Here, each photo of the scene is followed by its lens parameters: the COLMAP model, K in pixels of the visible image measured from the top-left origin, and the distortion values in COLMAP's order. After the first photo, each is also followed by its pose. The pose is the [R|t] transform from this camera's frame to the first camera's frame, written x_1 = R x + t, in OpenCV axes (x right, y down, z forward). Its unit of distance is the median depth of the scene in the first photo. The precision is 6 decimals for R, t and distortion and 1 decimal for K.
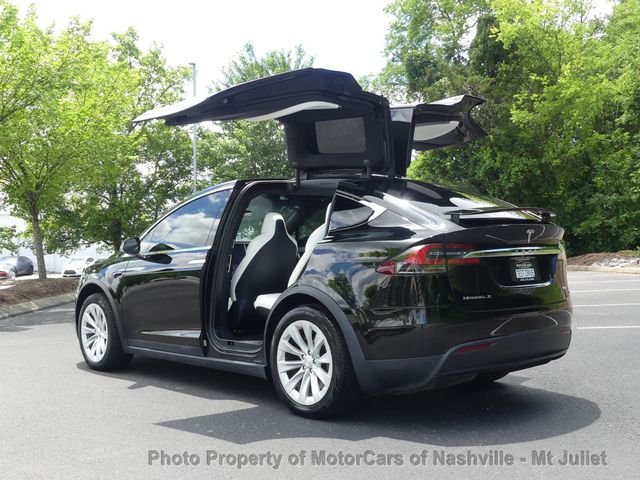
lens RADIAL K [[765.4, 0, 318.6], [0, 765.4, 239.9], [0, 0, 1]] dist [-0.055269, 0.000000]
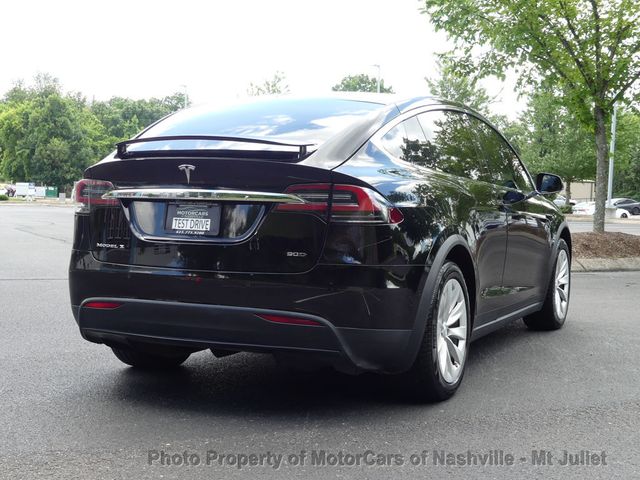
lens RADIAL K [[1072.8, 0, 314.6], [0, 1072.8, 246.0], [0, 0, 1]] dist [-0.009745, 0.000000]
pose [[0.400805, 0.083941, -0.912310, 1.210812], [-0.019744, 0.996354, 0.082999, -0.022846], [0.915951, -0.015254, 0.401001, 0.655248]]
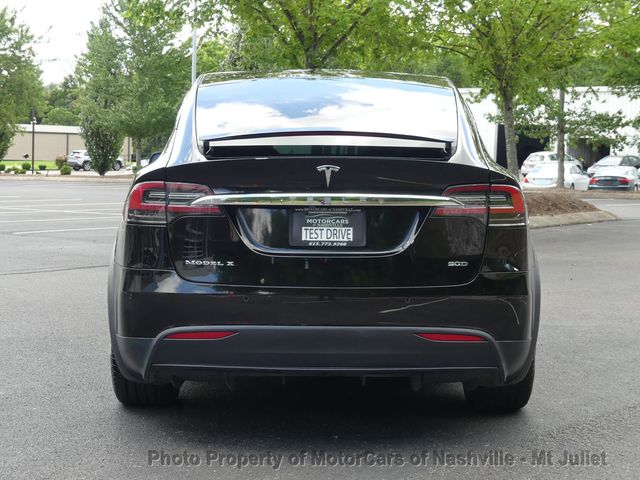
lens RADIAL K [[1267.3, 0, 325.2], [0, 1267.3, 240.5], [0, 0, 1]] dist [0.032024, 0.000000]
pose [[0.748036, 0.080237, -0.658789, 0.918418], [-0.019573, 0.994900, 0.098950, -0.052680], [0.663369, -0.061124, 0.745792, 0.198578]]
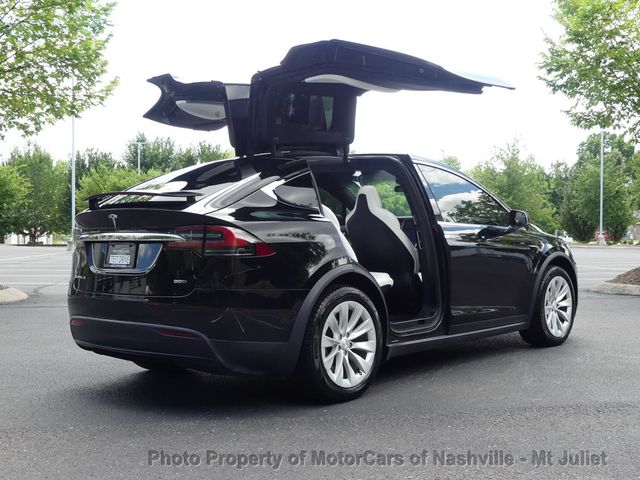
lens RADIAL K [[858.2, 0, 317.0], [0, 858.2, 234.0], [0, 0, 1]] dist [0.037401, 0.000000]
pose [[0.105214, 0.028666, -0.994036, 1.315870], [0.017852, 0.999369, 0.030709, -0.016853], [0.994289, -0.020977, 0.104636, 1.077938]]
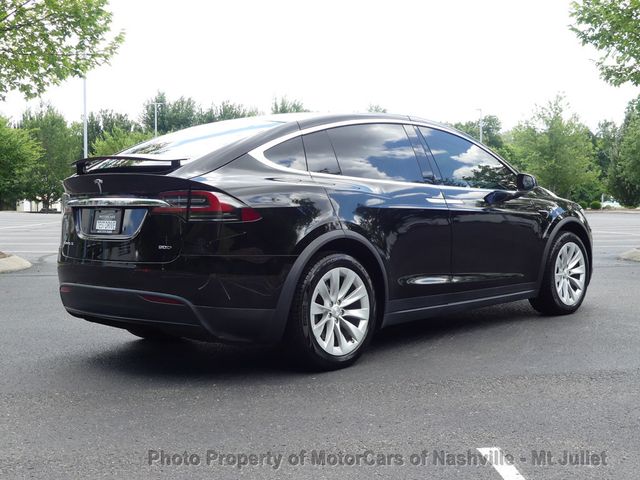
lens RADIAL K [[916.7, 0, 322.4], [0, 916.7, 240.4], [0, 0, 1]] dist [0.017761, 0.000000]
pose [[0.076124, 0.072419, -0.994465, 1.363153], [0.021582, 0.997006, 0.074257, -0.015823], [0.996865, -0.027115, 0.074333, 1.123830]]
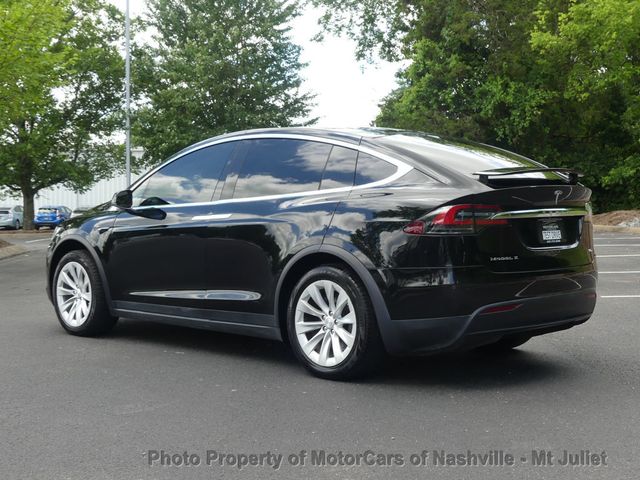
lens RADIAL K [[990.8, 0, 316.6], [0, 990.8, 239.7], [0, 0, 1]] dist [-0.034425, 0.000000]
pose [[0.998883, 0.012804, 0.045491, -0.086234], [-0.015204, 0.998489, 0.052805, -0.012533], [-0.044746, -0.053438, 0.997568, -0.249997]]
